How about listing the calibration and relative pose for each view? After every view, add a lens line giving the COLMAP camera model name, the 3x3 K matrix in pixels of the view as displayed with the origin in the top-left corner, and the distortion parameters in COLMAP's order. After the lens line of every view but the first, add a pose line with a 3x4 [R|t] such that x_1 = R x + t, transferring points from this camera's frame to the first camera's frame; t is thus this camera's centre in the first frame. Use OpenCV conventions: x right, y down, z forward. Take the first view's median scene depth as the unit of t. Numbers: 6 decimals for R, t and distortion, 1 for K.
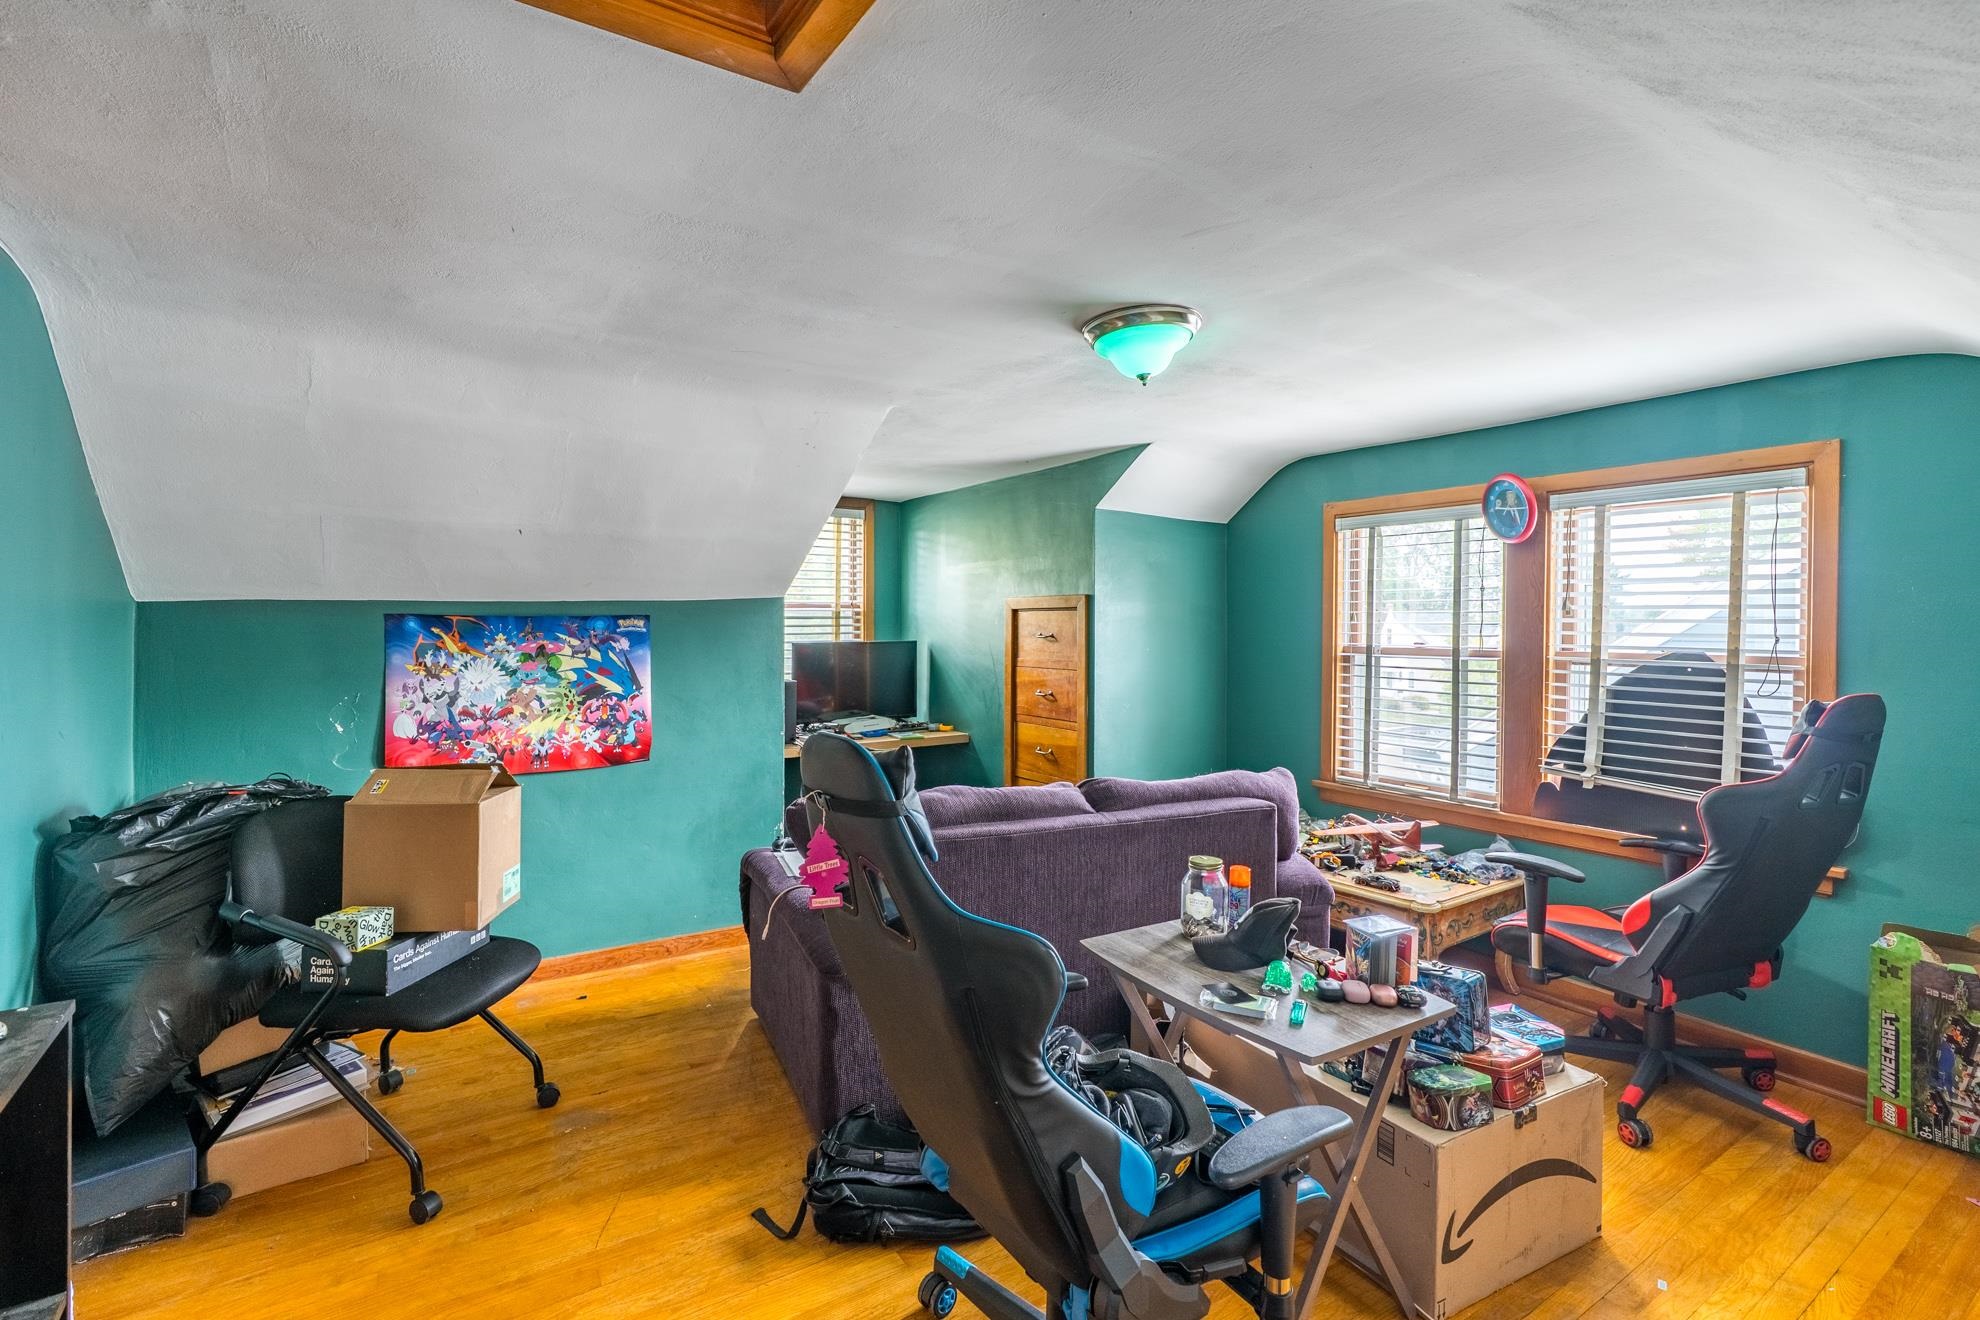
lens RADIAL K [[927.4, 0, 990.0], [0, 927.4, 660.0], [0, 0, 1]] dist [-0.002140, -0.000058]
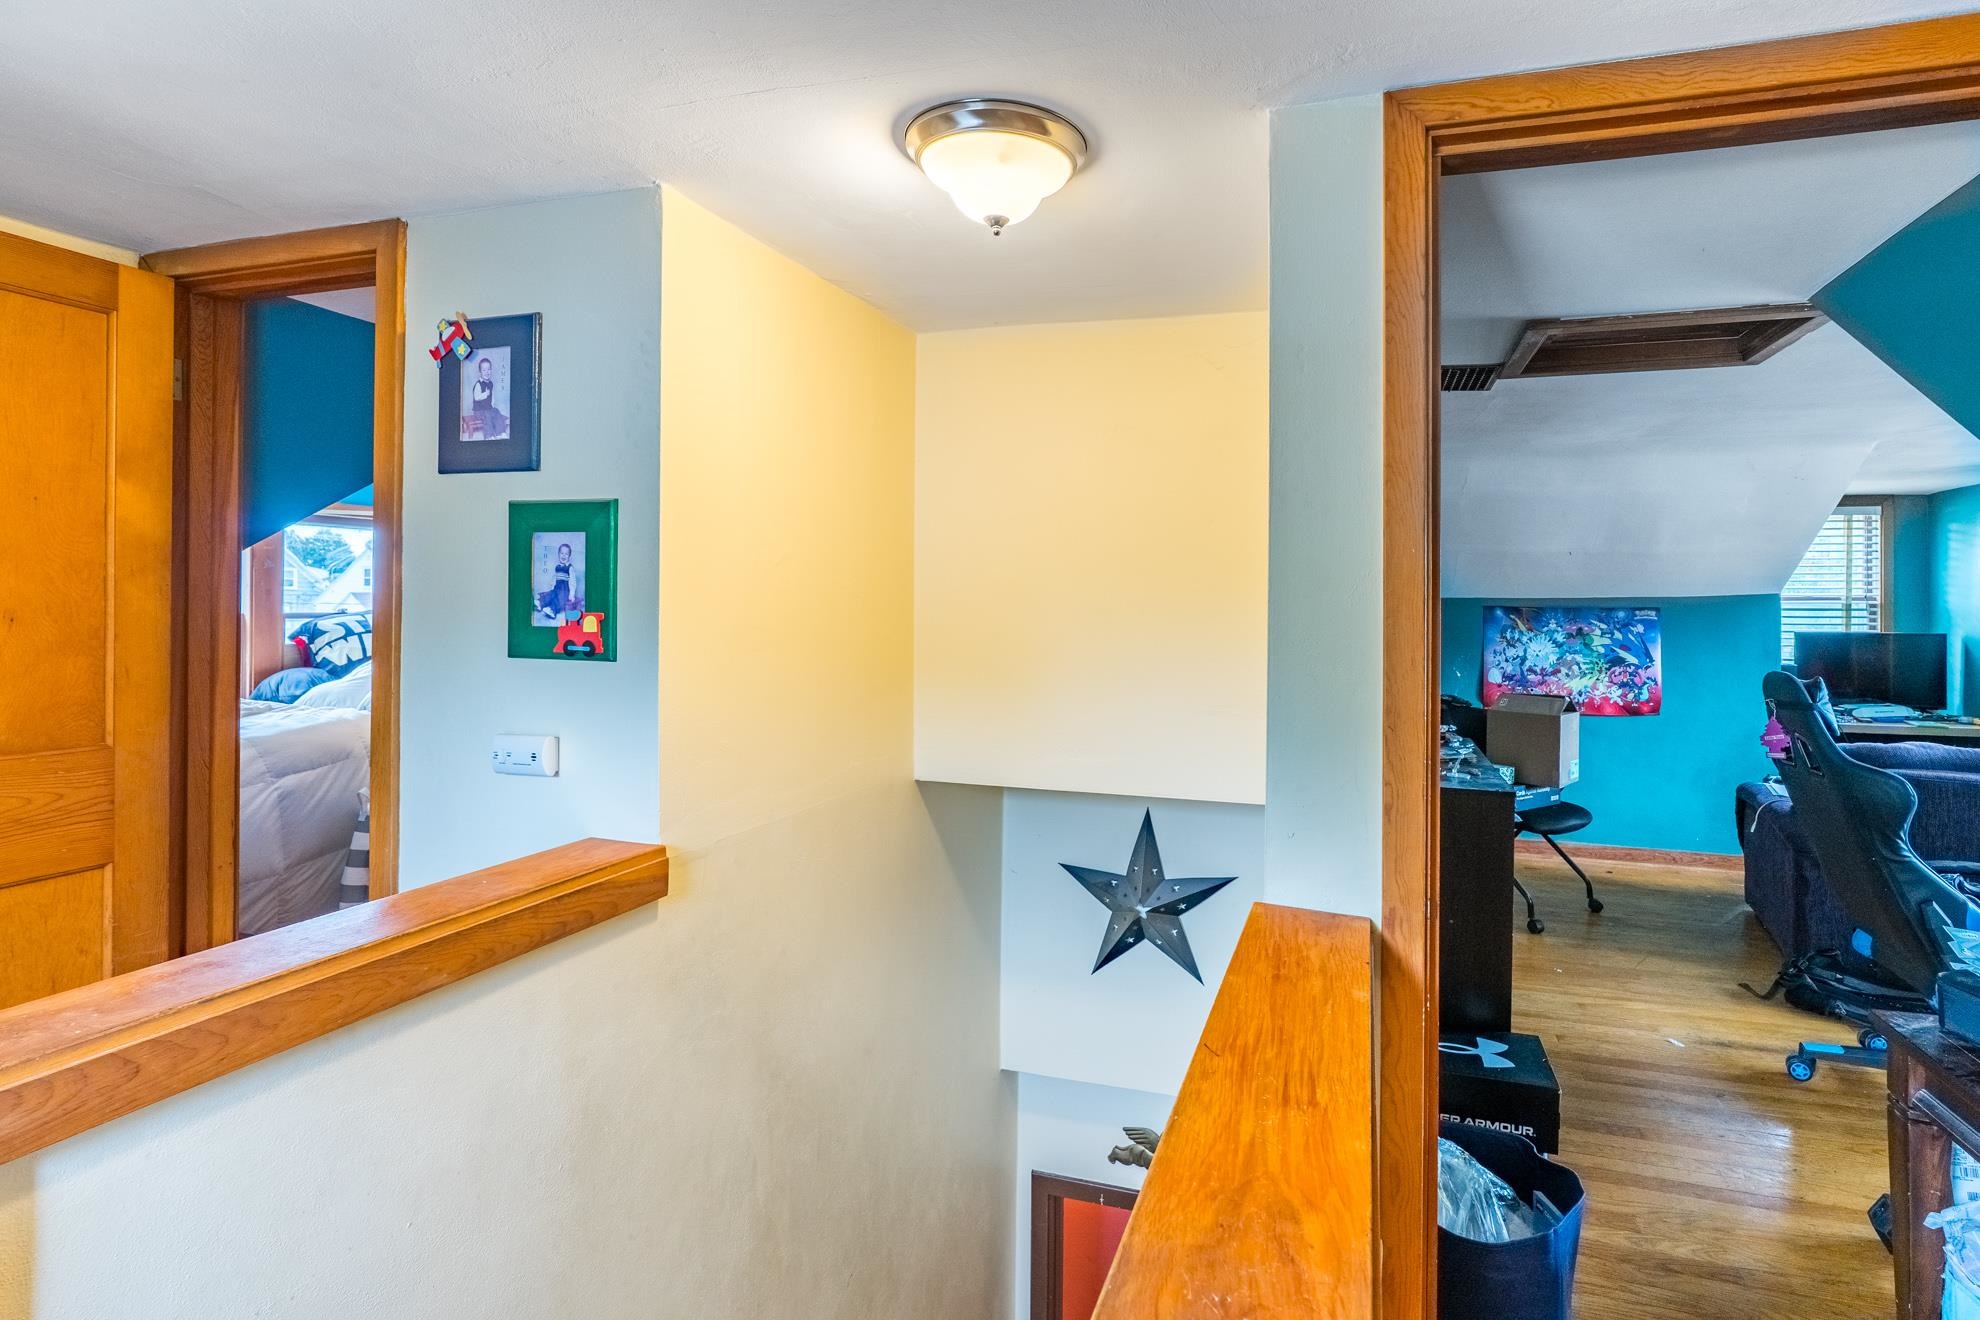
lens RADIAL K [[946.4, 0, 1098.7], [0, 946.4, 580.0], [0, 0, 1]] dist [-0.001725, -0.000469]
pose [[0.646159, -0.014746, -0.763061, 0.164748], [-0.039659, 0.997814, -0.052865, 0.017993], [0.762172, 0.064421, 0.644161, -0.543172]]
